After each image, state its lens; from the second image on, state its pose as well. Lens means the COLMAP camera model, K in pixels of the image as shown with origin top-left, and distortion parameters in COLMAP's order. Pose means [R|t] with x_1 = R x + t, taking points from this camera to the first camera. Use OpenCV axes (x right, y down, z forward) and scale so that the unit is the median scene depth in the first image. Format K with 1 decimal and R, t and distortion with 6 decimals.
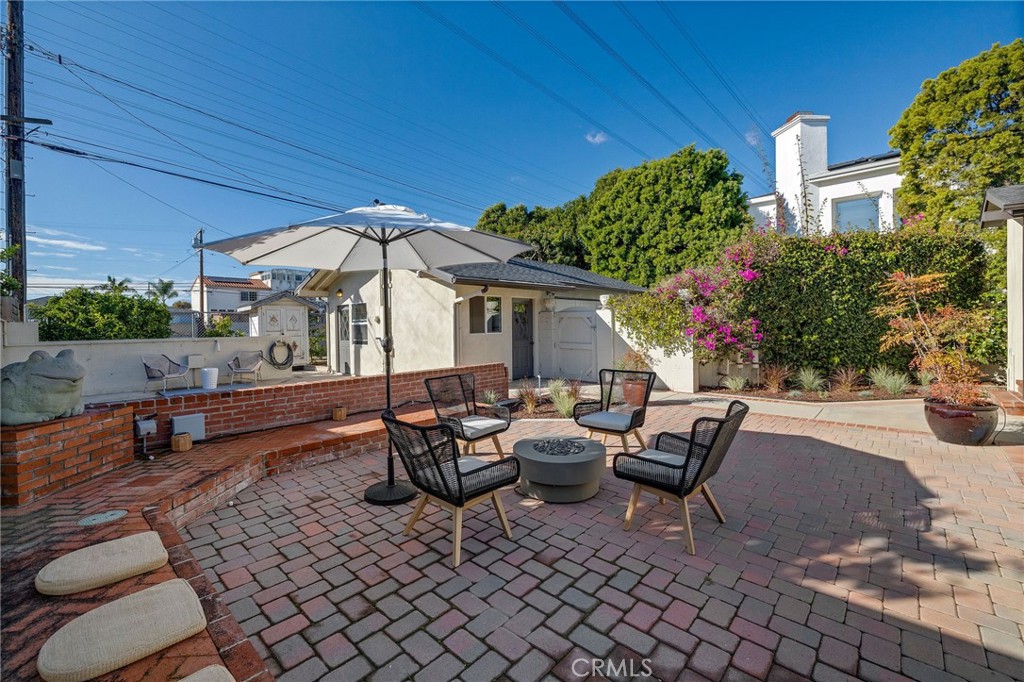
lens RADIAL K [[430.1, 0, 524.9], [0, 430.1, 332.5], [0, 0, 1]] dist [-0.000906, 0.000127]
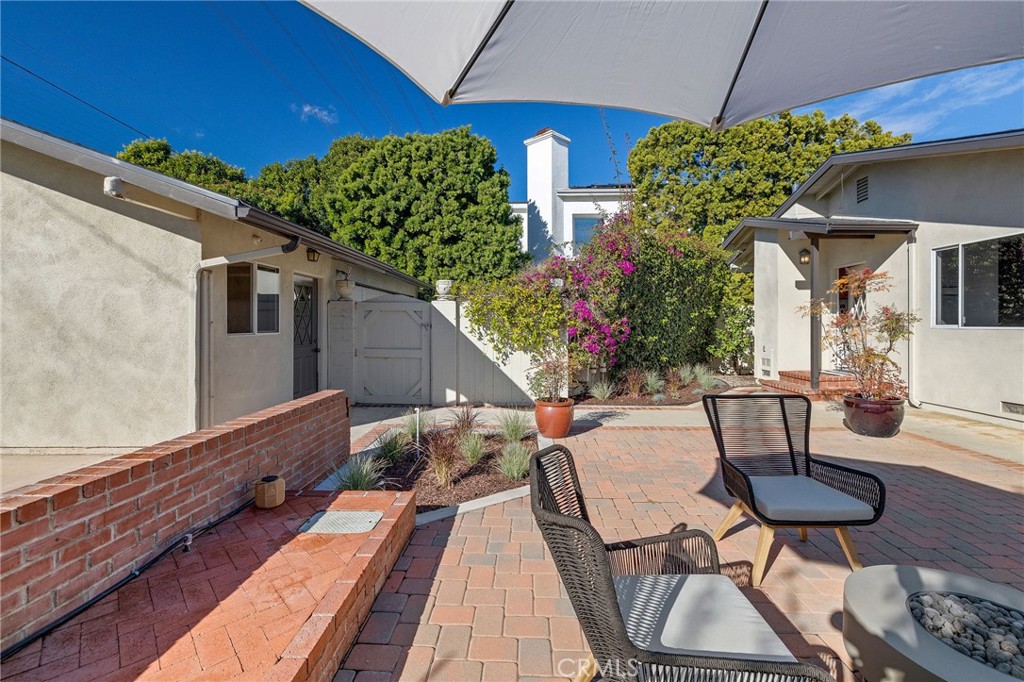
lens RADIAL K [[430.1, 0, 514.1], [0, 430.1, 332.2], [0, 0, 1]] dist [-0.000906, 0.000127]
pose [[0.767556, 0.003513, 0.640972, -0.119900], [0.000137, 0.999984, -0.005644, 0.001871], [-0.640982, 0.004420, 0.767544, 0.253261]]
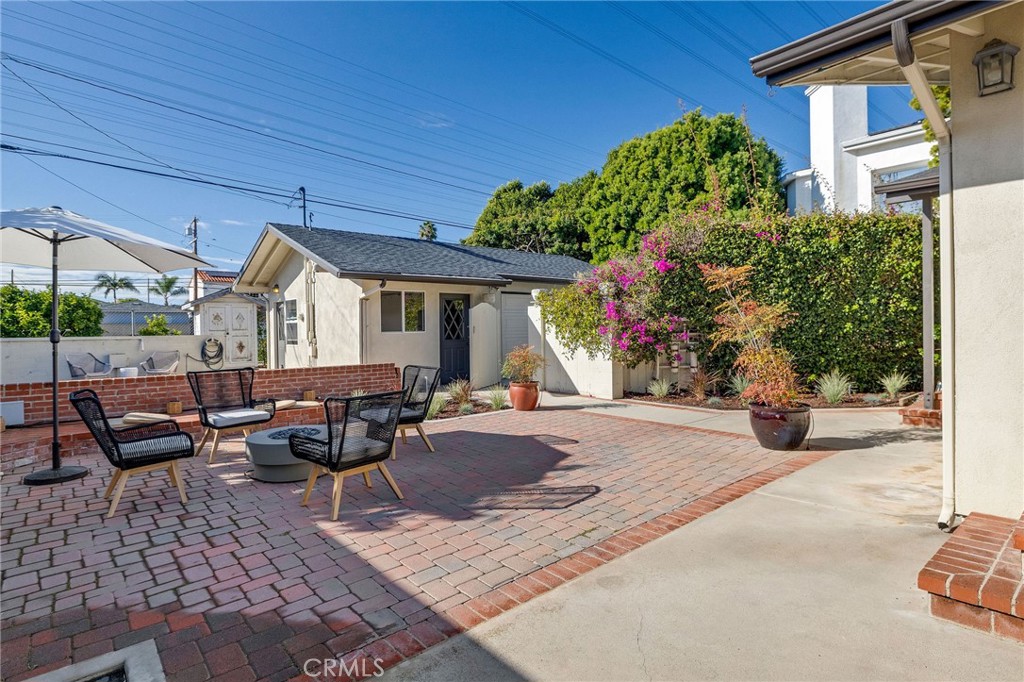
lens RADIAL K [[534.9, 0, 549.8], [0, 534.9, 331.6], [0, 0, 1]] dist [-0.010015, 0.002311]
pose [[0.995551, 0.002490, -0.094194, 0.210405], [-0.003288, 0.999960, -0.008316, 0.006095], [0.094170, 0.008589, 0.995519, -0.063165]]
